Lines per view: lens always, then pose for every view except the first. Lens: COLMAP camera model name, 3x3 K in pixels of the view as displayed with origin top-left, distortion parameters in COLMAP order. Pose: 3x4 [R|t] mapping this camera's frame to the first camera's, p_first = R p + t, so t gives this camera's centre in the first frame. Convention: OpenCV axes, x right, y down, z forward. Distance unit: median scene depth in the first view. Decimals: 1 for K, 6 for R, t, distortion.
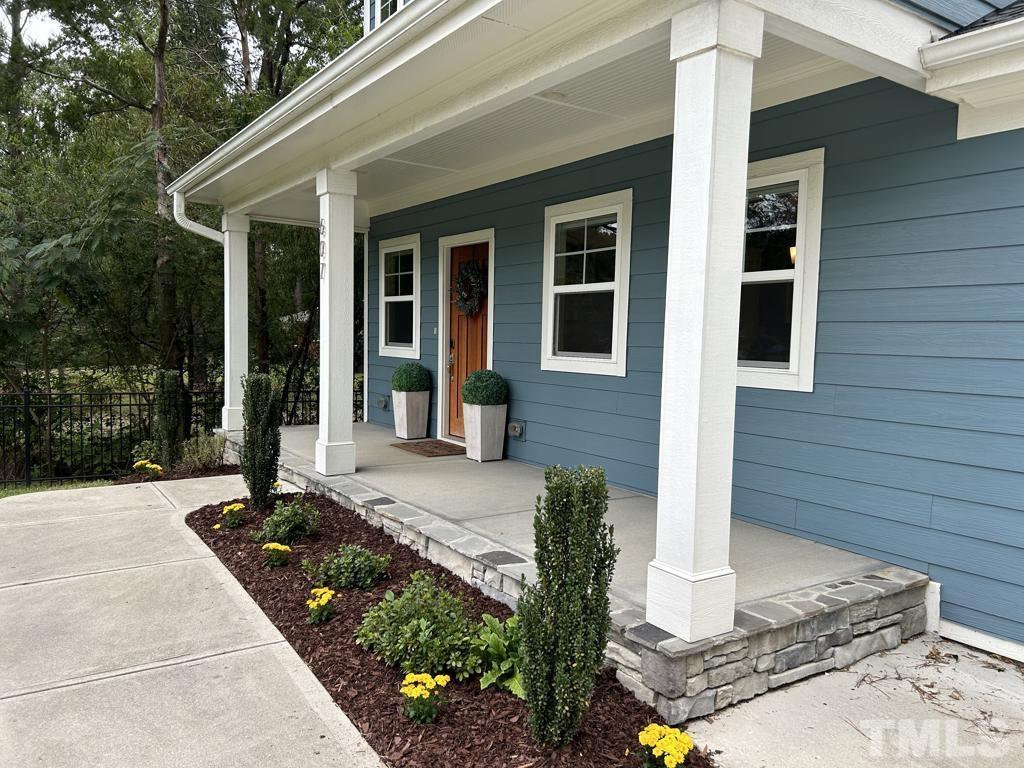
lens RADIAL K [[773.6, 0, 512.0], [0, 773.6, 384.0], [0, 0, 1]] dist [0.086341, -0.132838]
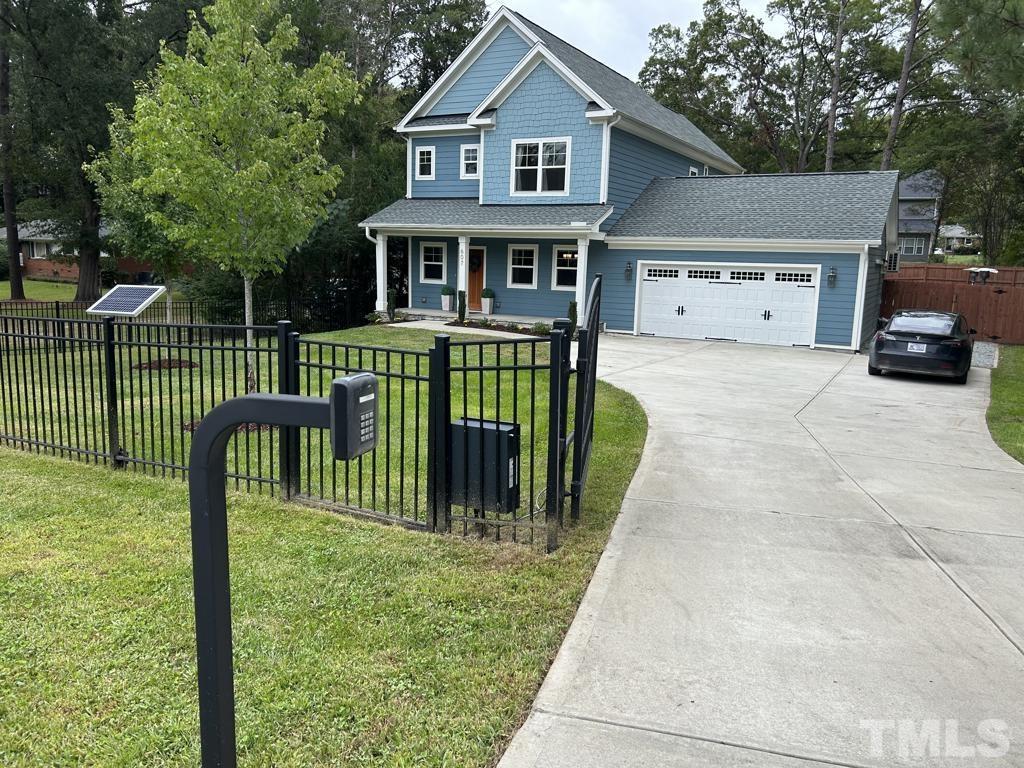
lens RADIAL K [[773.6, 0, 512.0], [0, 773.6, 384.0], [0, 0, 1]] dist [0.086341, -0.132838]
pose [[0.891295, -0.075762, 0.447050, -1.573469], [0.022840, 0.992192, 0.122612, -0.014580], [-0.452849, -0.099072, 0.886066, -2.254033]]
